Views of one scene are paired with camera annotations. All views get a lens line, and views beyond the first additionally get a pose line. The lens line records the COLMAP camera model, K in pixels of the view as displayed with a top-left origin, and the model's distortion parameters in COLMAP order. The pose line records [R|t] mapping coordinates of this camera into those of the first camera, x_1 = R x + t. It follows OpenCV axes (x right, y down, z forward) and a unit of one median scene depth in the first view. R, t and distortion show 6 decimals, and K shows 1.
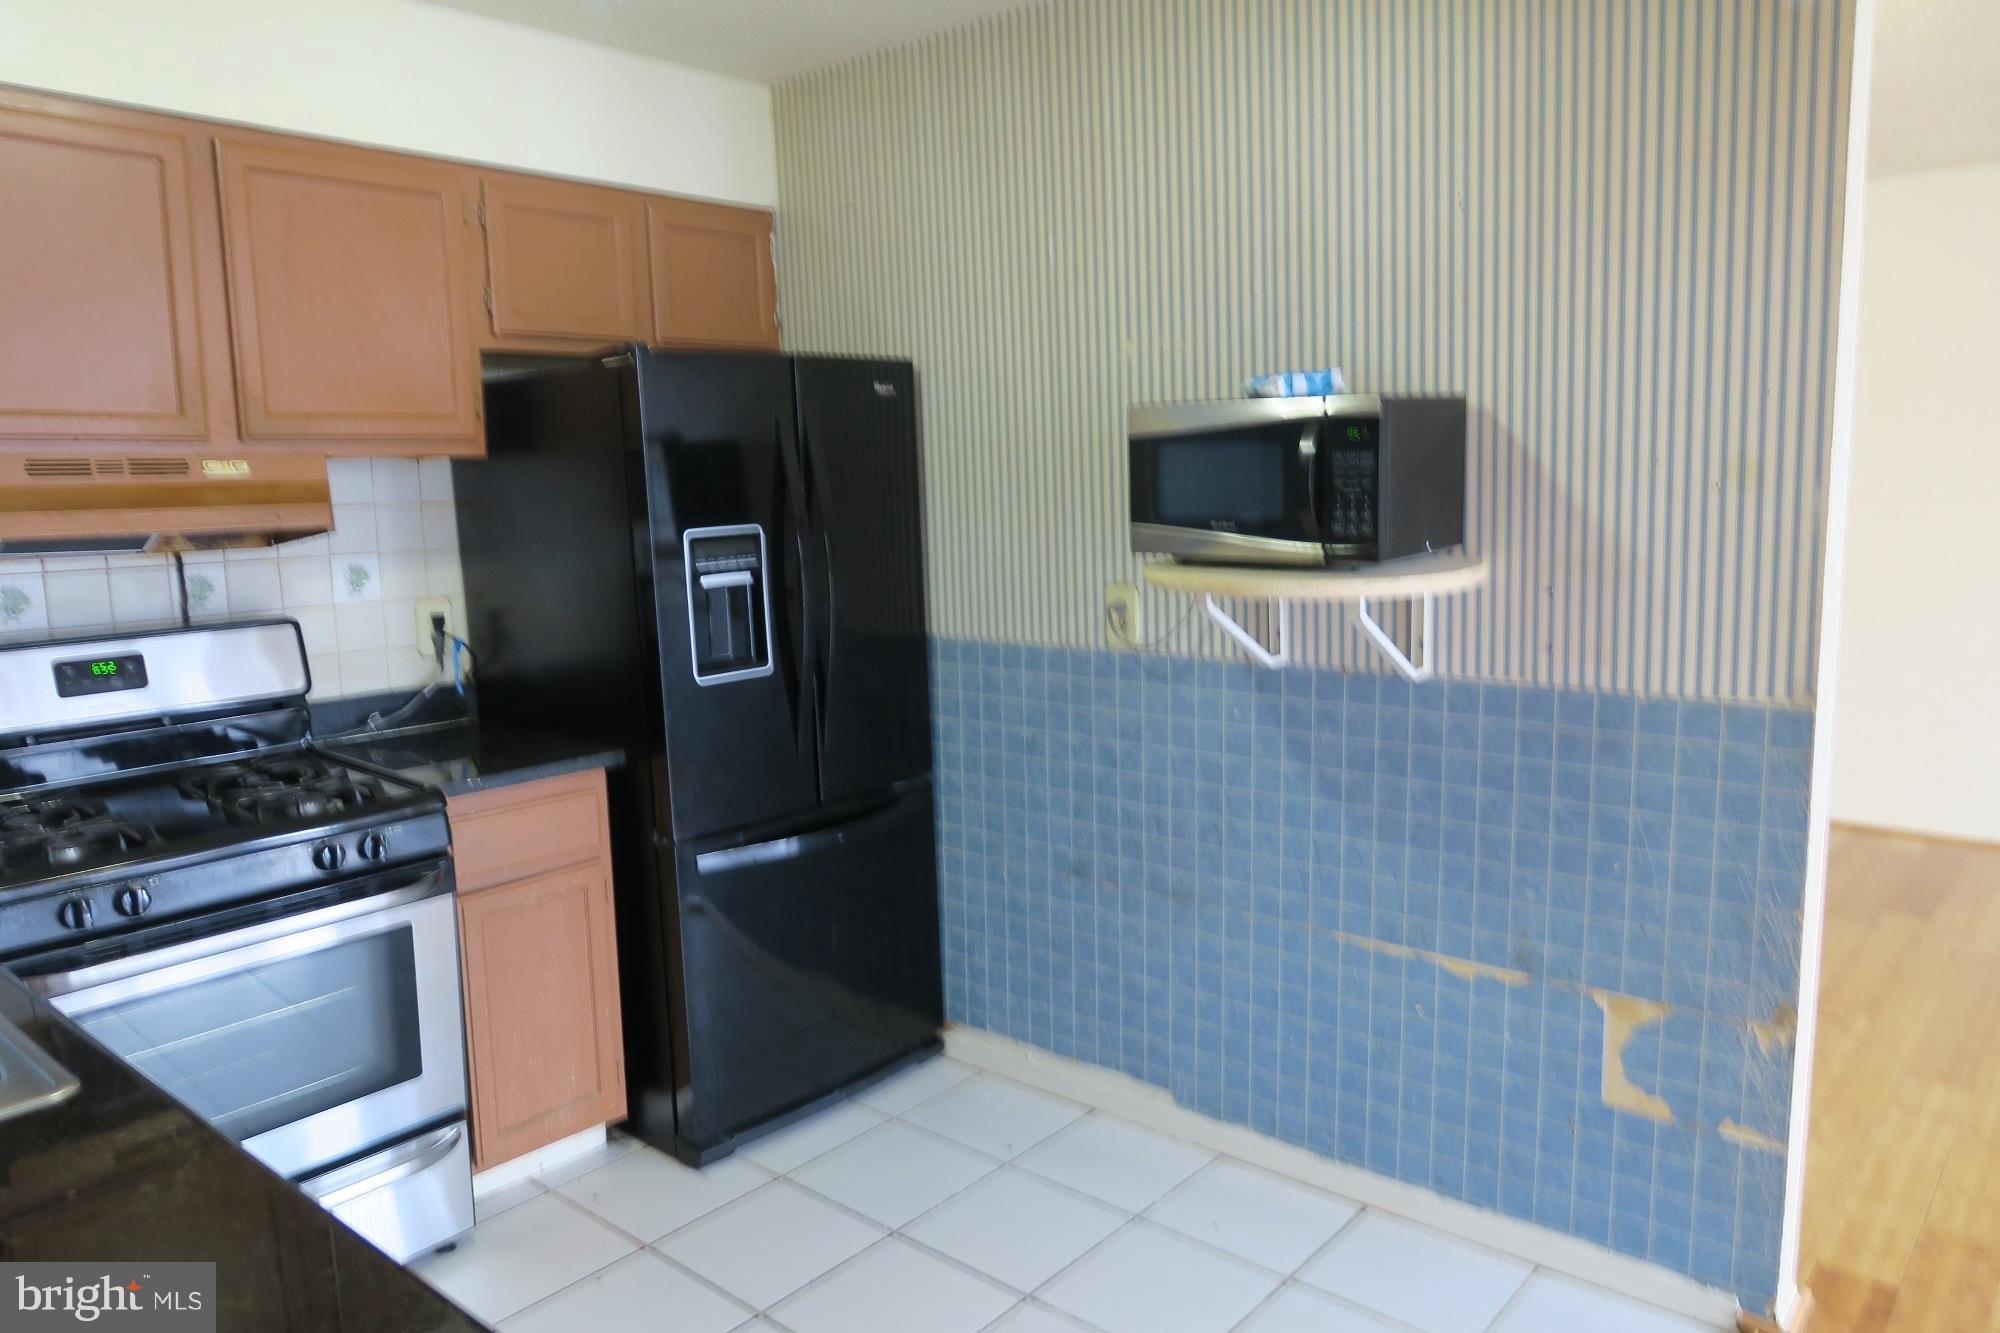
lens RADIAL K [[1383.9, 0, 1002.9], [0, 1383.9, 665.7], [0, 0, 1]] dist [-0.012974, 0.004469]
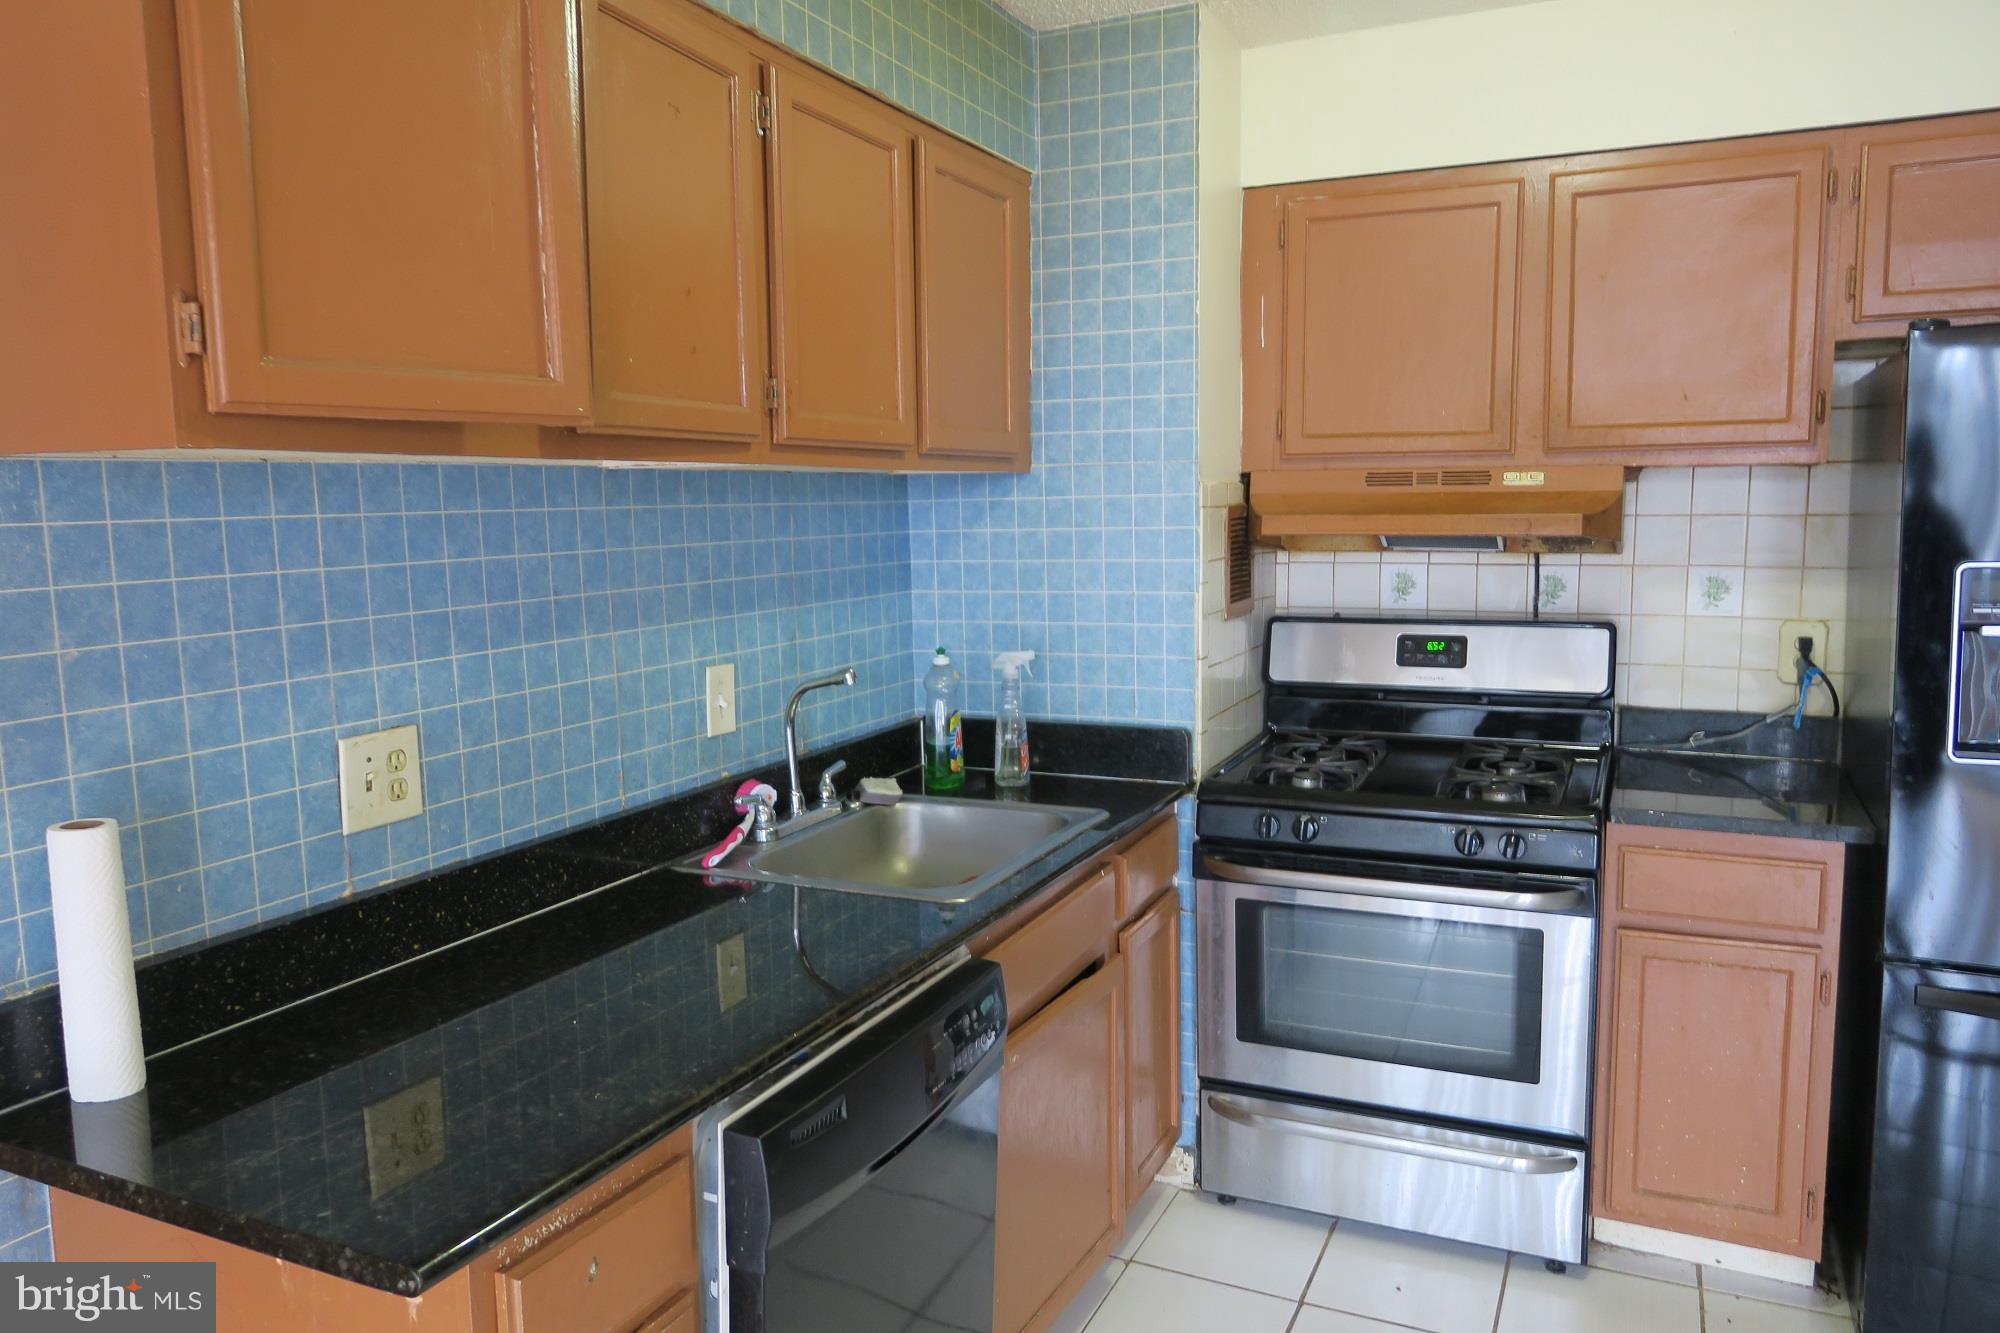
lens RADIAL K [[1383.9, 0, 1000.4], [0, 1383.9, 666.3], [0, 0, 1]] dist [-0.012974, 0.004469]
pose [[0.266789, 0.133552, -0.954457, 0.394964], [-0.125378, 0.986745, 0.103024, -0.058027], [0.955565, 0.092182, 0.279997, 0.315479]]
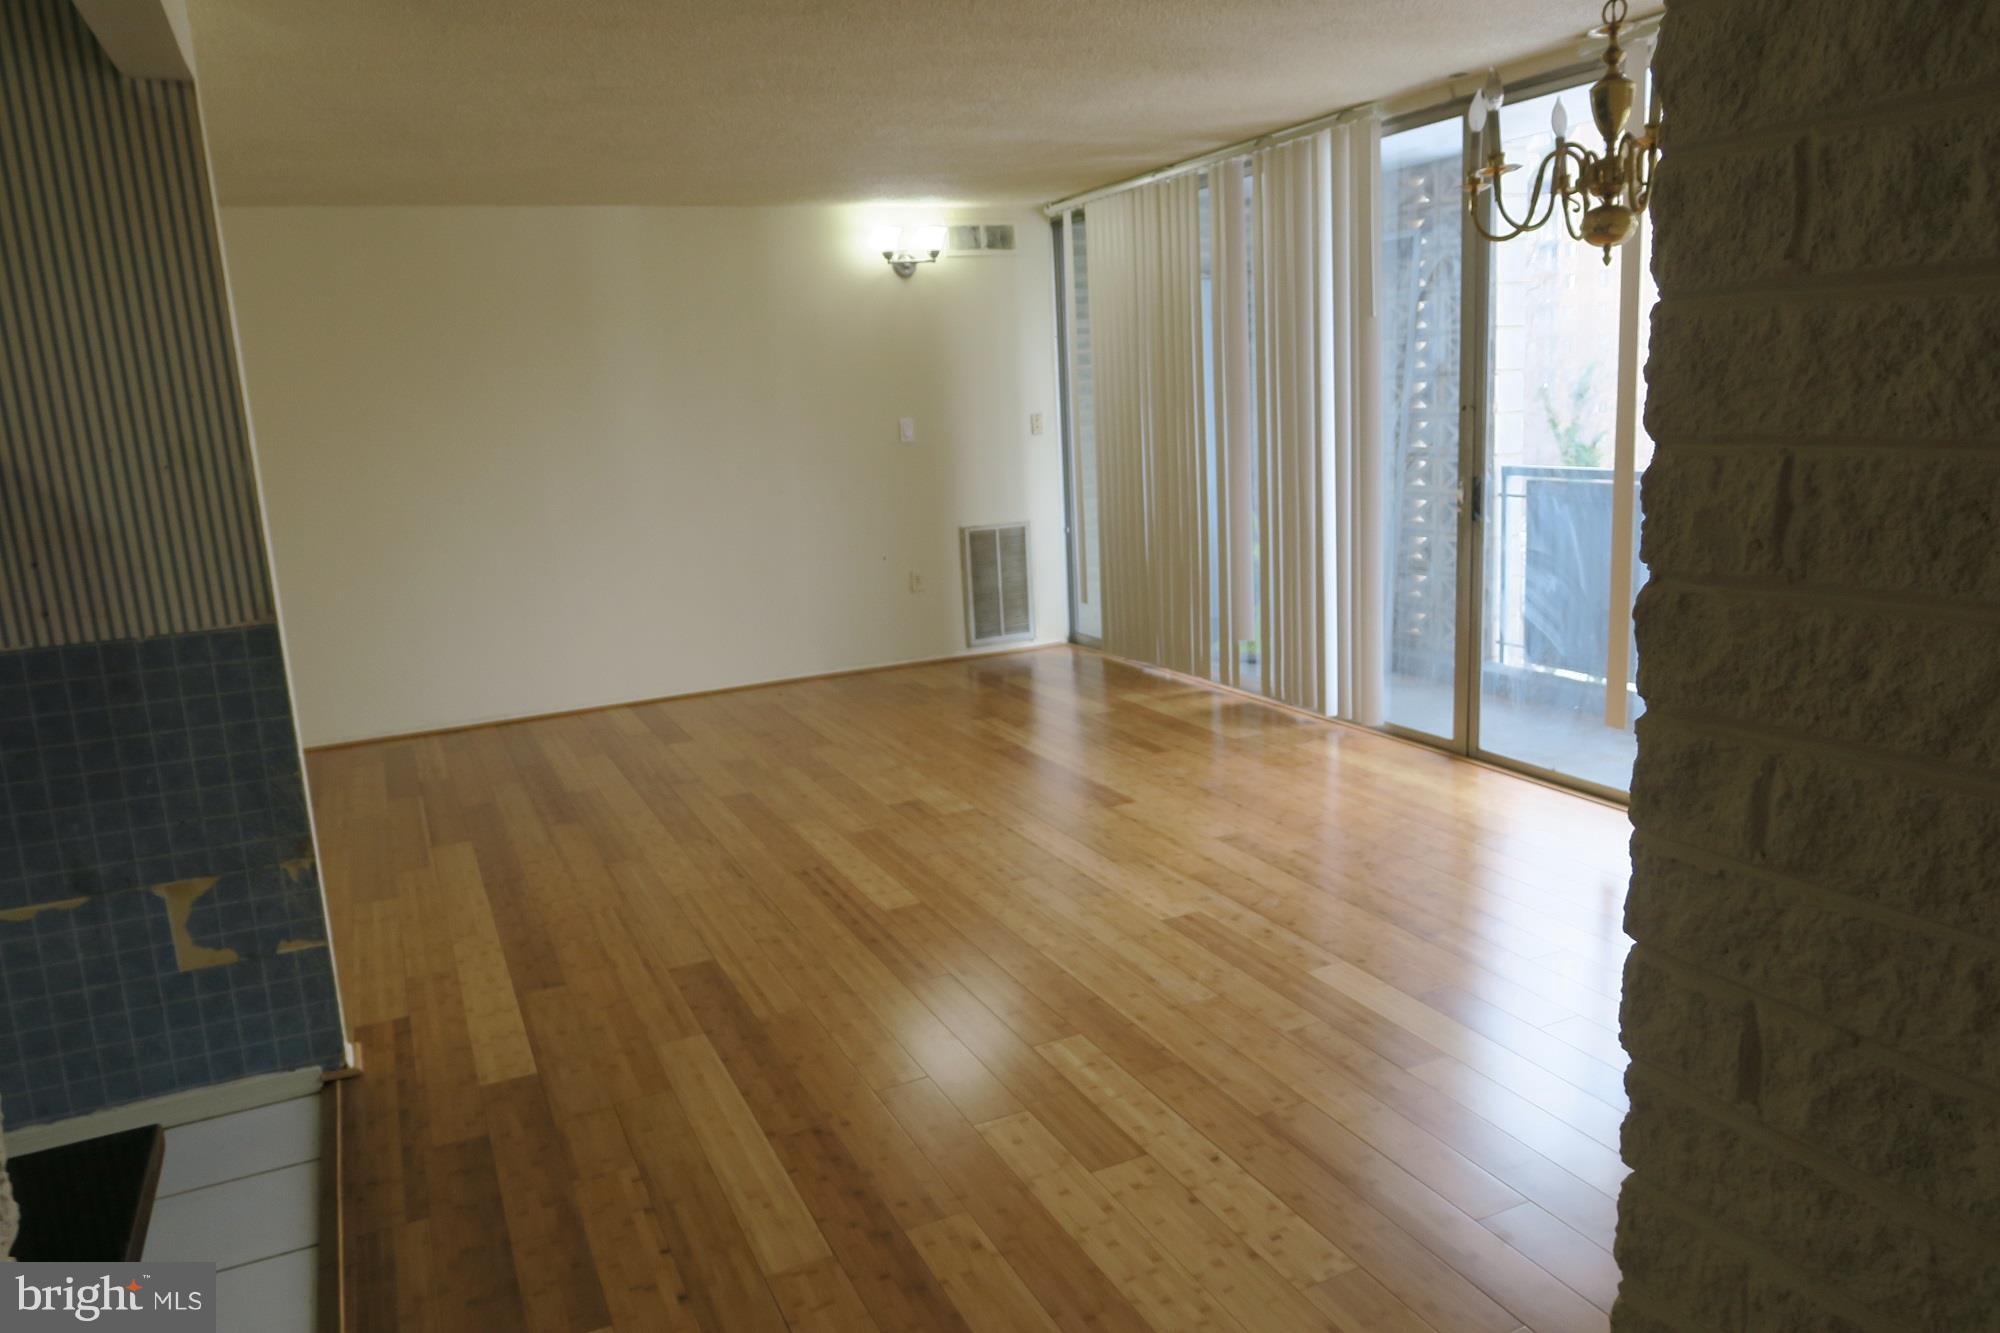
lens RADIAL K [[1383.9, 0, 1001.8], [0, 1383.9, 666.3], [0, 0, 1]] dist [-0.012974, 0.004469]
pose [[0.405356, -0.178058, 0.896650, -0.304360], [0.172829, 0.978086, 0.116097, 0.033425], [-0.897673, 0.107907, 0.427247, -0.198486]]
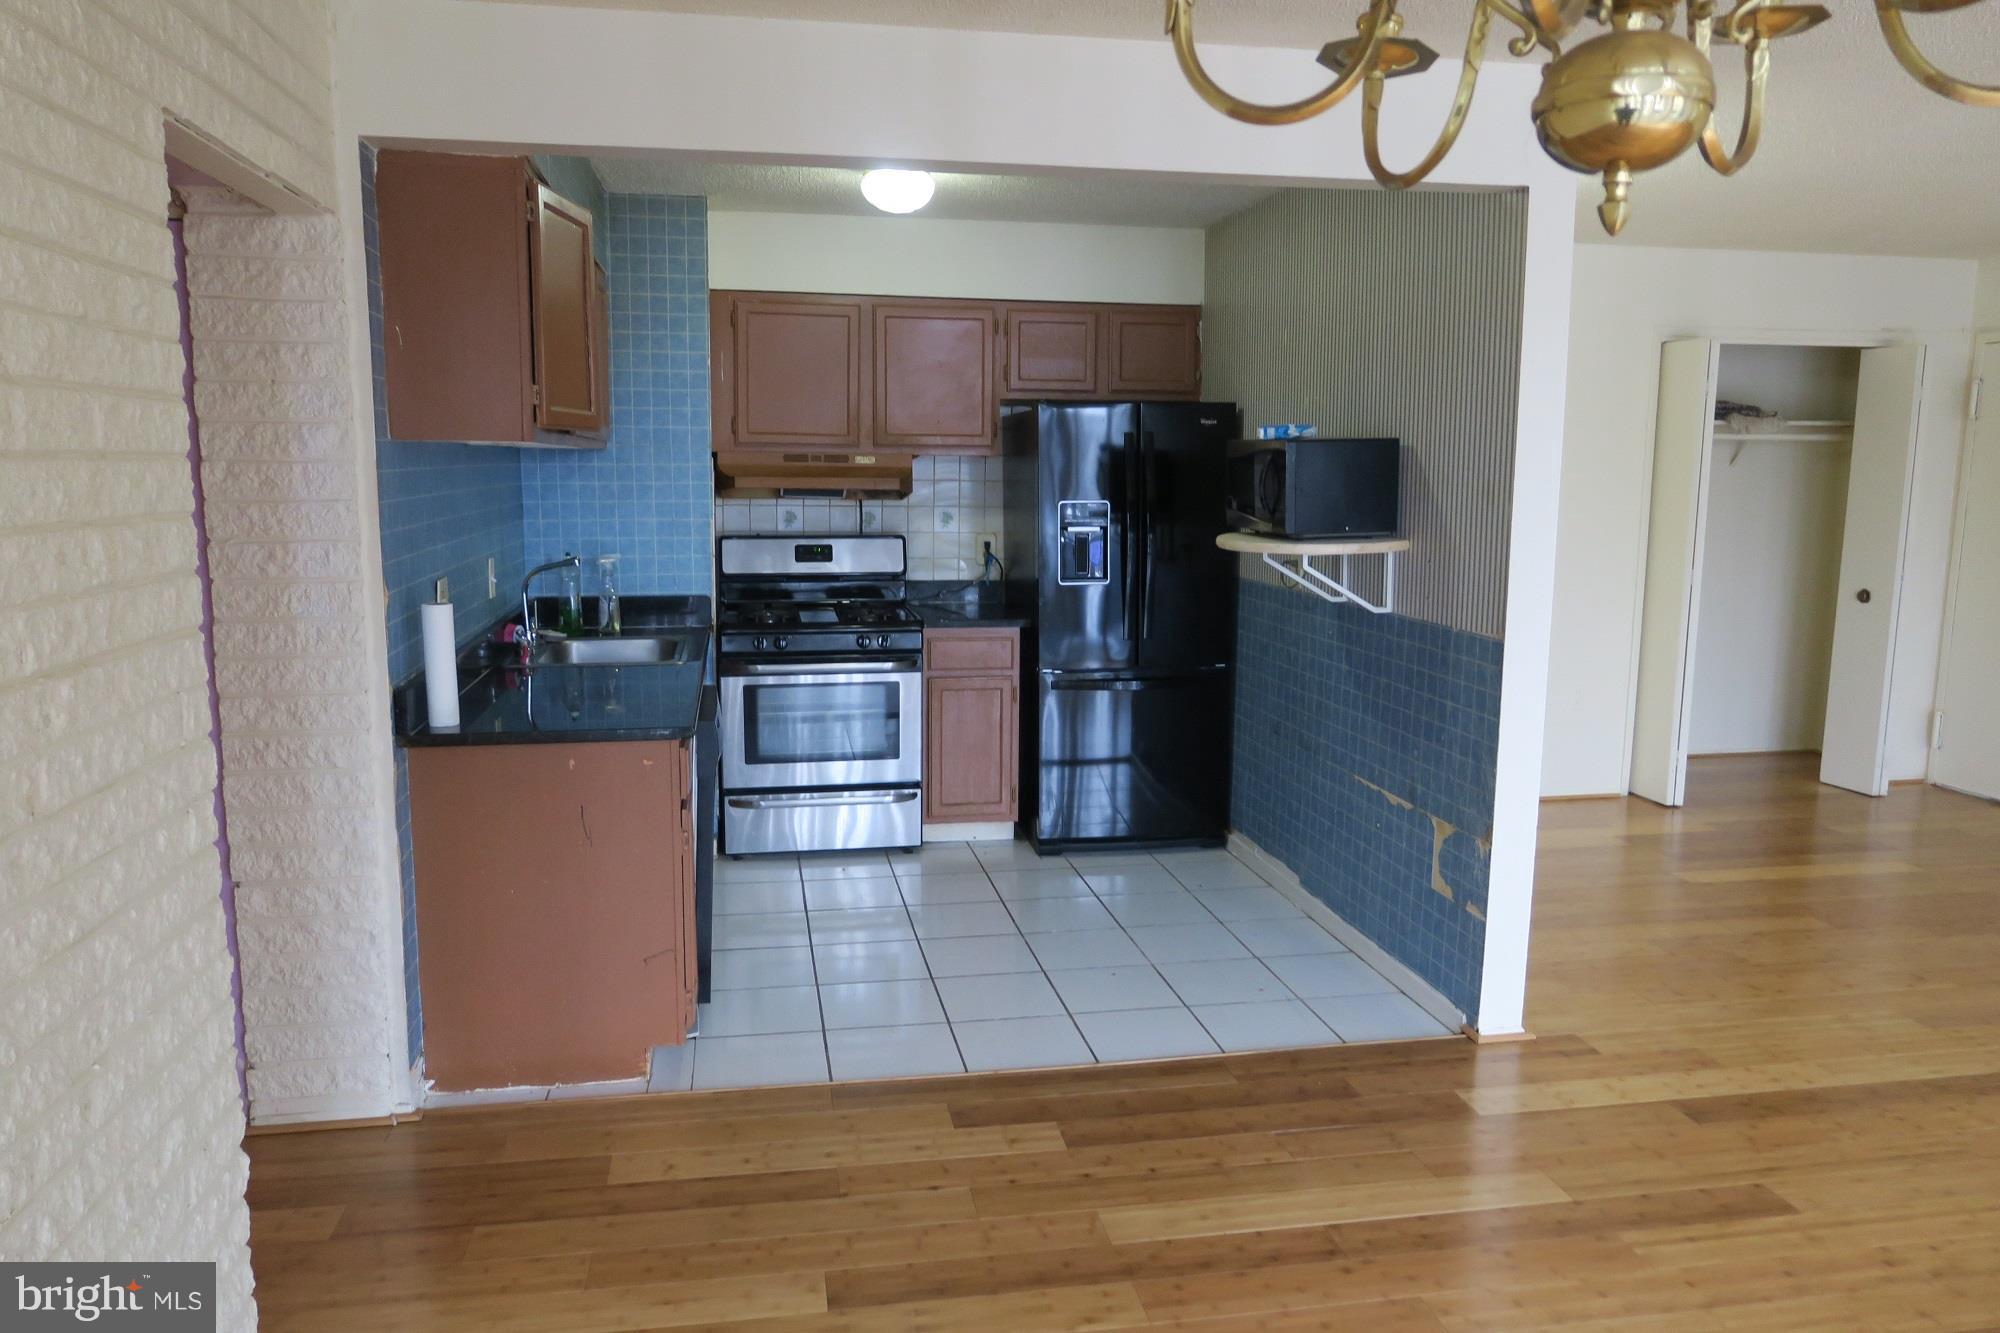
lens RADIAL K [[1383.9, 0, 997.6], [0, 1383.9, 669.4], [0, 0, 1]] dist [-0.012974, 0.004469]
pose [[0.777649, 0.122809, -0.616587, 0.950240], [-0.114850, 0.991982, 0.052727, 0.040494], [0.618119, 0.029812, 0.785519, -0.534201]]
